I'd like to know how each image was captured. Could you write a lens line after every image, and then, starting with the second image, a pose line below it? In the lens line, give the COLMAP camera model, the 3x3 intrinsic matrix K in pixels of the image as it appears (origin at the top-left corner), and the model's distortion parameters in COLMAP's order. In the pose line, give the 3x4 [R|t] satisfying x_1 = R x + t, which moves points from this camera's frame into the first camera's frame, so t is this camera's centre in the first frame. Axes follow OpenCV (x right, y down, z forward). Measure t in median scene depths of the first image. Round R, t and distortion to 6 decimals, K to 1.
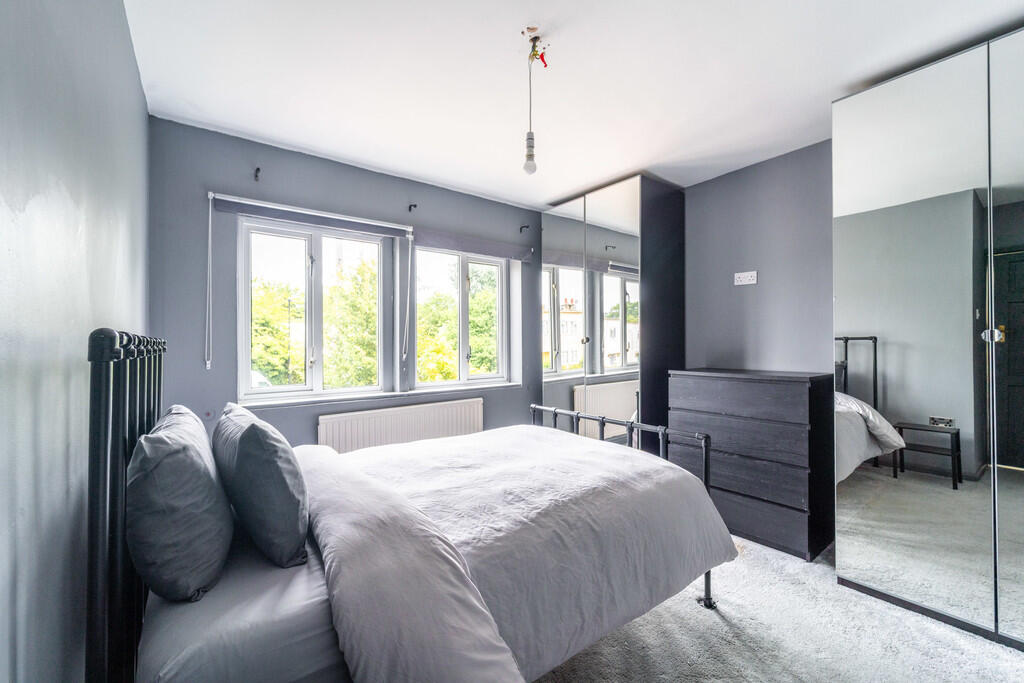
lens RADIAL K [[406.2, 0, 512.0], [0, 406.2, 341.5], [0, 0, 1]] dist [-0.000049, -0.000029]
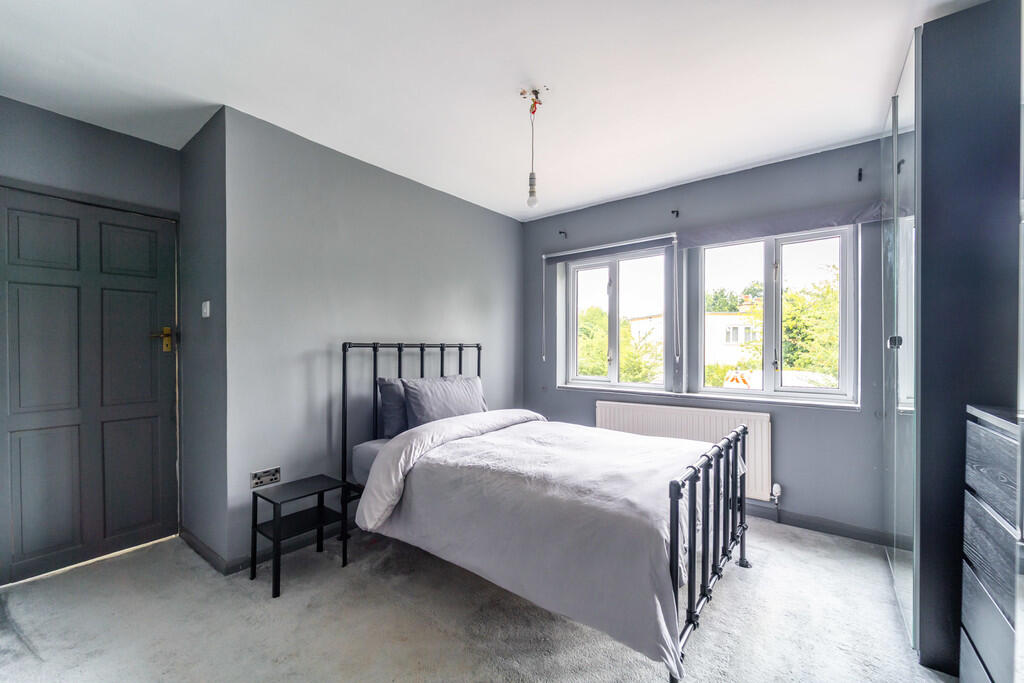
lens RADIAL K [[403.6, 0, 510.0], [0, 403.6, 347.4], [0, 0, 1]] dist [0.000170, 0.000020]
pose [[0.264877, 0.008784, -0.964242, 0.767973], [0.005418, 0.999929, 0.010597, -0.005959], [0.964267, -0.008031, 0.264810, 0.395423]]
